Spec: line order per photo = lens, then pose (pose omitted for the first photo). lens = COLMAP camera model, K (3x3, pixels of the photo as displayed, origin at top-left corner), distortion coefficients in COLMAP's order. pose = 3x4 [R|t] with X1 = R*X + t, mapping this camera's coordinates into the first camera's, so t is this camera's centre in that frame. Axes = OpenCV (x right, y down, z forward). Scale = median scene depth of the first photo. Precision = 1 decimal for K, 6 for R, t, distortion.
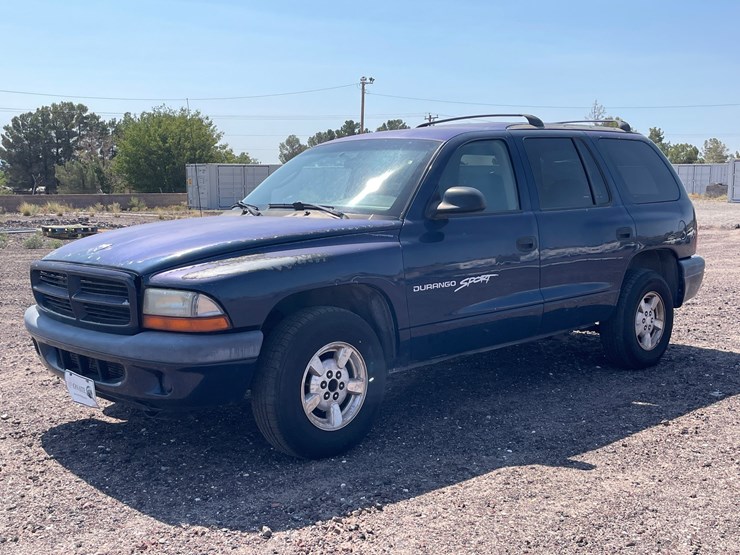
lens RADIAL K [[793.5, 0, 371.6], [0, 793.5, 266.5], [0, 0, 1]] dist [0.150100, -0.283854]
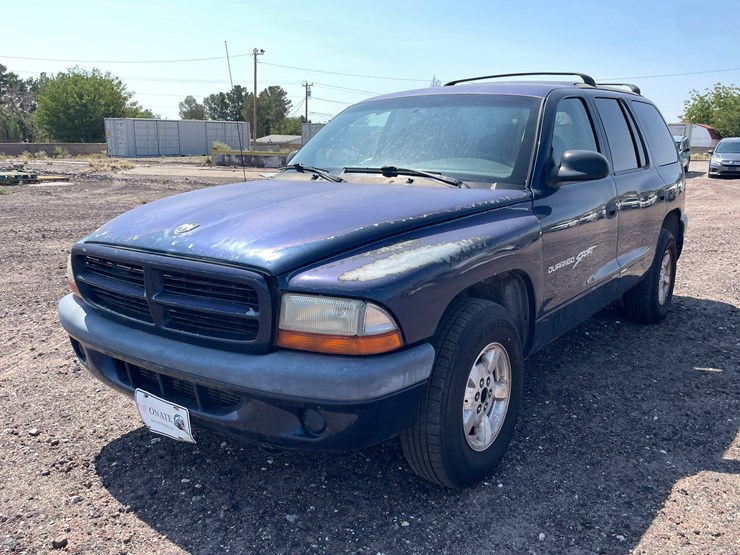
lens RADIAL K [[617.1, 0, 374.5], [0, 617.1, 255.3], [0, 0, 1]] dist [0.080481, -0.096878]
pose [[0.983475, -0.019606, 0.179979, -0.259879], [0.004697, 0.996548, 0.082889, -0.045797], [-0.180983, -0.080674, 0.980172, 0.386249]]
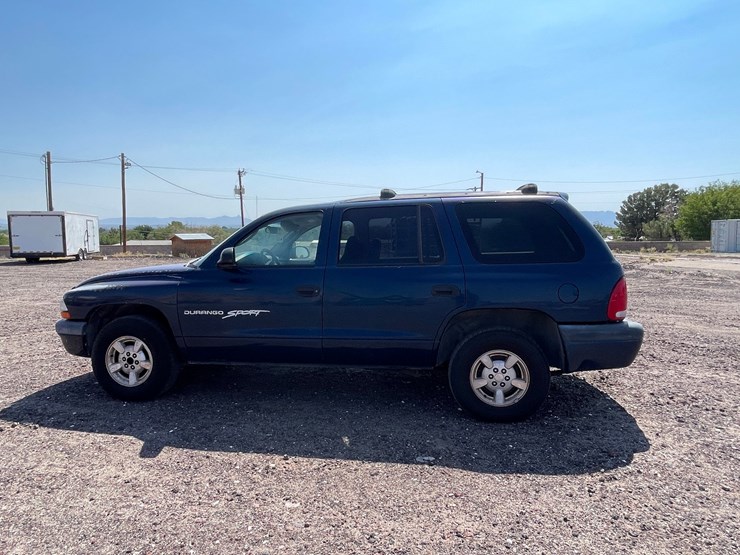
lens RADIAL K [[469.3, 0, 389.9], [0, 469.3, 276.5], [0, 0, 1]] dist [-0.000364, 0.001322]
pose [[0.636593, 0.064075, -0.768533, 1.038647], [-0.074435, 0.996995, 0.021467, -0.093962], [0.767599, 0.043540, 0.639450, 0.736623]]
